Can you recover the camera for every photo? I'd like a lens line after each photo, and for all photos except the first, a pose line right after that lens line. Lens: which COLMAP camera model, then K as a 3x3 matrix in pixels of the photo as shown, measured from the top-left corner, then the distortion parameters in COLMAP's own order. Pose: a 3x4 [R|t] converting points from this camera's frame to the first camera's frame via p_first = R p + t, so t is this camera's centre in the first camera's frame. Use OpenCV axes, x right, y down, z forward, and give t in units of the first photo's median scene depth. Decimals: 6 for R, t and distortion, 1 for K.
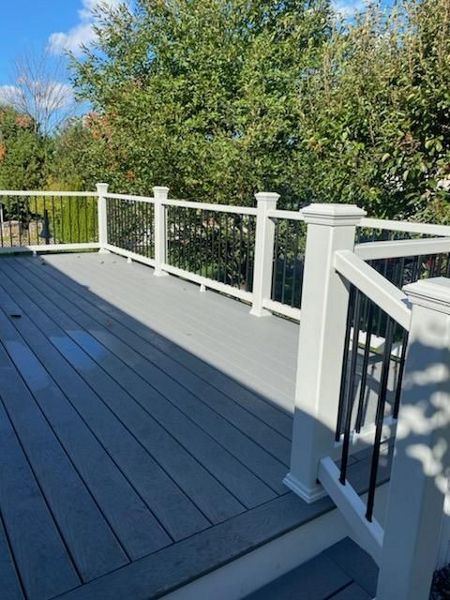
lens RADIAL K [[455.3, 0, 225.8], [0, 455.3, 291.7], [0, 0, 1]] dist [0.019477, -0.000017]
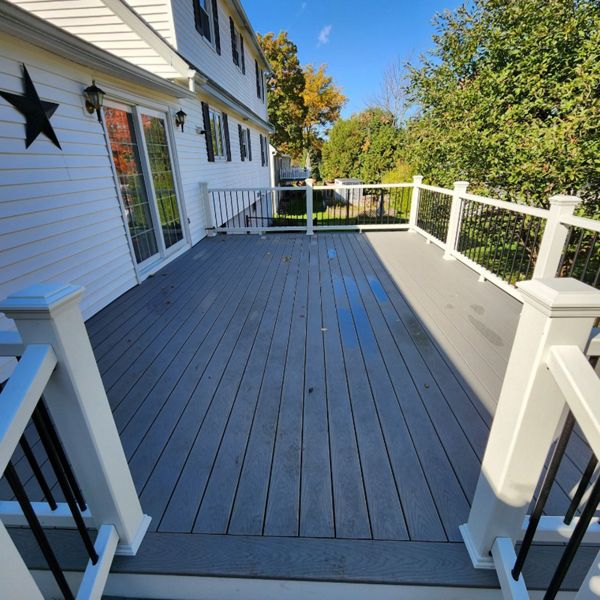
lens RADIAL K [[331.2, 0, 302.9], [0, 331.2, 299.0], [0, 0, 1]] dist [-0.006559, 0.002796]
pose [[0.805318, 0.177386, -0.565682, 0.065909], [-0.084117, 0.978722, 0.187156, -0.076943], [0.586844, -0.103137, 0.803104, 0.095480]]
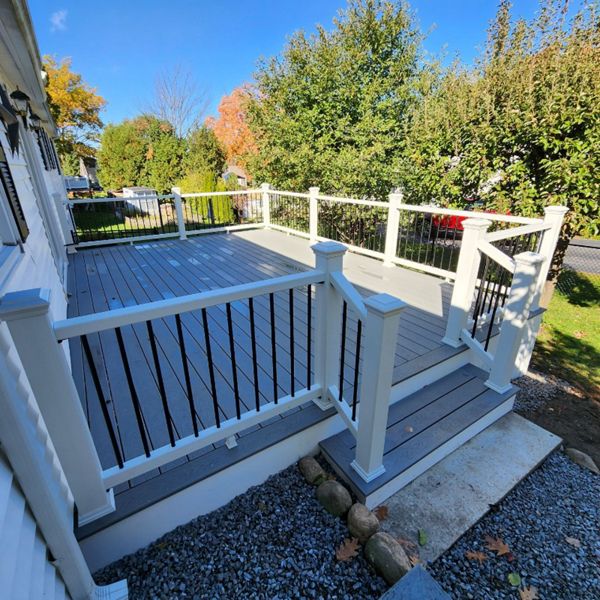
lens RADIAL K [[331.2, 0, 297.2], [0, 331.2, 297.7], [0, 0, 1]] dist [-0.006559, 0.002796]
pose [[0.998924, -0.031833, -0.033728, -0.209408], [0.036532, 0.988100, 0.149414, -0.027205], [0.028570, -0.150485, 0.988199, -0.243281]]
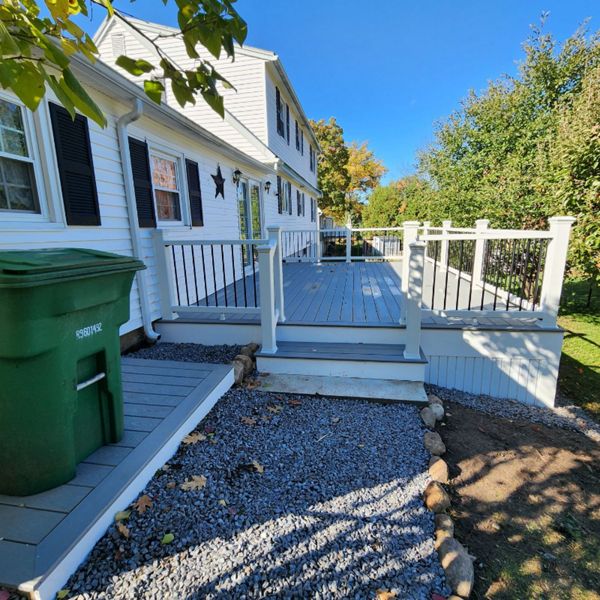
lens RADIAL K [[331.2, 0, 301.3], [0, 331.2, 302.2], [0, 0, 1]] dist [-0.006559, 0.002796]
pose [[0.723586, 0.106151, -0.682023, 0.423519], [-0.110443, 0.993178, 0.037406, 0.114523], [0.681342, 0.048258, 0.730373, -0.358131]]
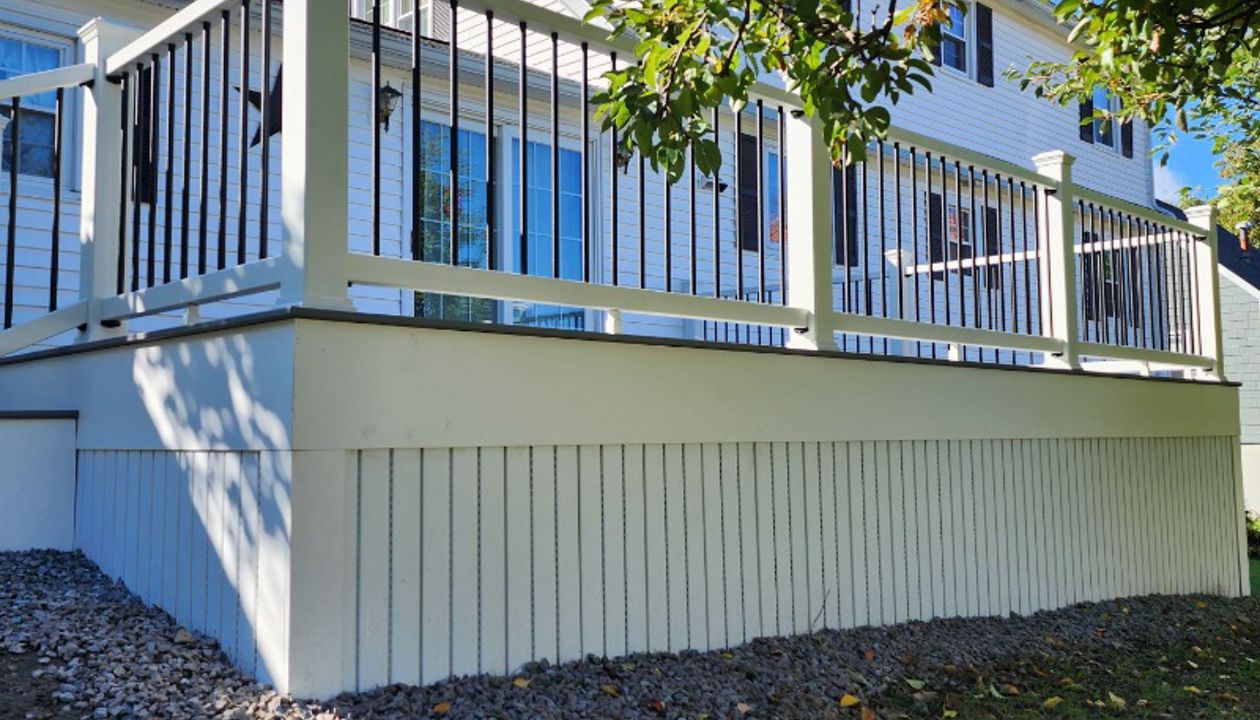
lens RADIAL K [[1122.8, 0, 609.7], [0, 1122.8, 335.3], [0, 0, 1]] dist [0.086647, -0.087020]
pose [[0.161544, -0.117647, -0.979828, 0.925782], [-0.218307, 0.964011, -0.151740, 0.199695], [0.962417, 0.238416, 0.130047, 0.632772]]
